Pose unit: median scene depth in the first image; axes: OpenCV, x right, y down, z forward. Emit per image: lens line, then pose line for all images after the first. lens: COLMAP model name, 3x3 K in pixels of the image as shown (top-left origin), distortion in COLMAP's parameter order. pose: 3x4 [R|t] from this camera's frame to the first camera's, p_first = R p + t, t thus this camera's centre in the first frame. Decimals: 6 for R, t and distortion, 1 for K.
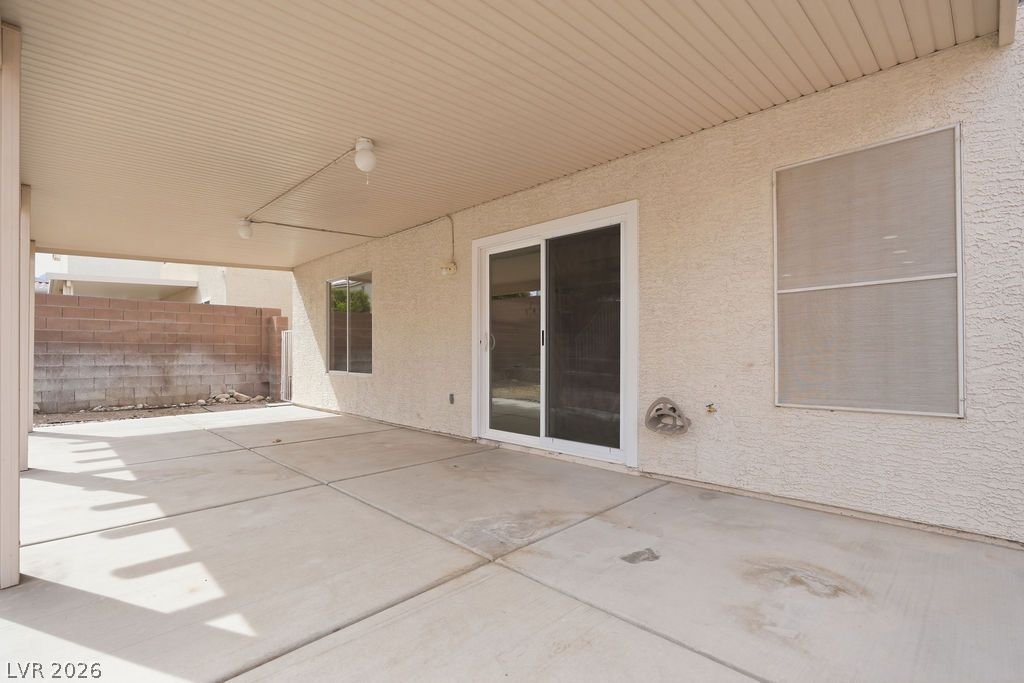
lens RADIAL K [[468.7, 0, 506.5], [0, 468.7, 337.8], [0, 0, 1]] dist [-0.010923, 0.006649]
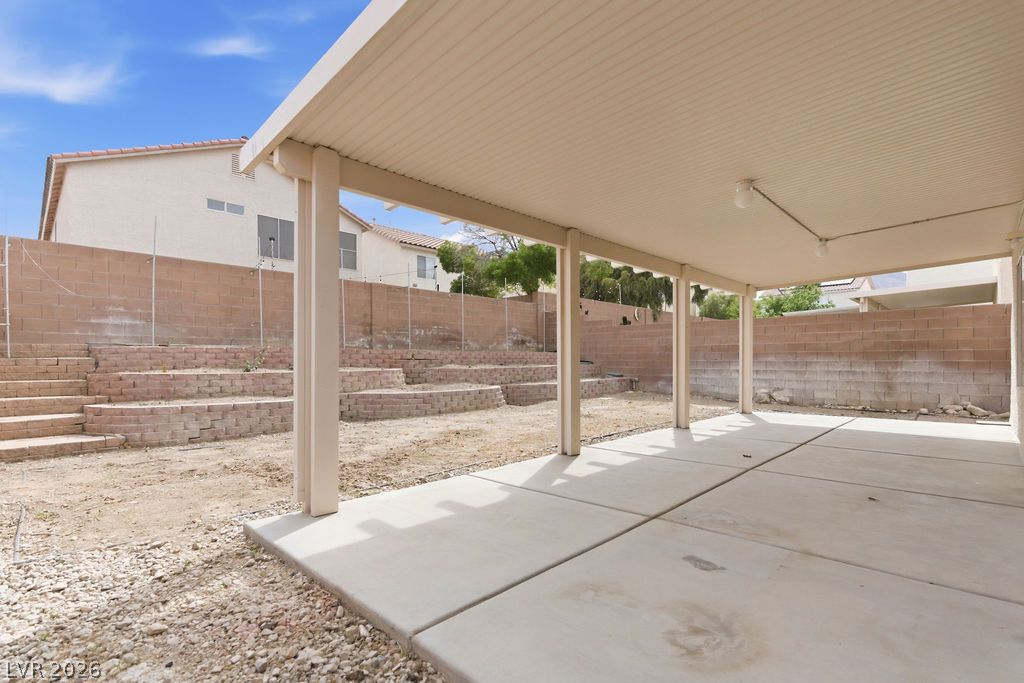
lens RADIAL K [[468.7, 0, 506.5], [0, 468.7, 337.8], [0, 0, 1]] dist [-0.010923, 0.006649]
pose [[0.017073, -0.048003, -0.998701, 0.317457], [0.034996, 0.998264, -0.047383, 0.002993], [0.999242, -0.034142, 0.018723, 0.138375]]
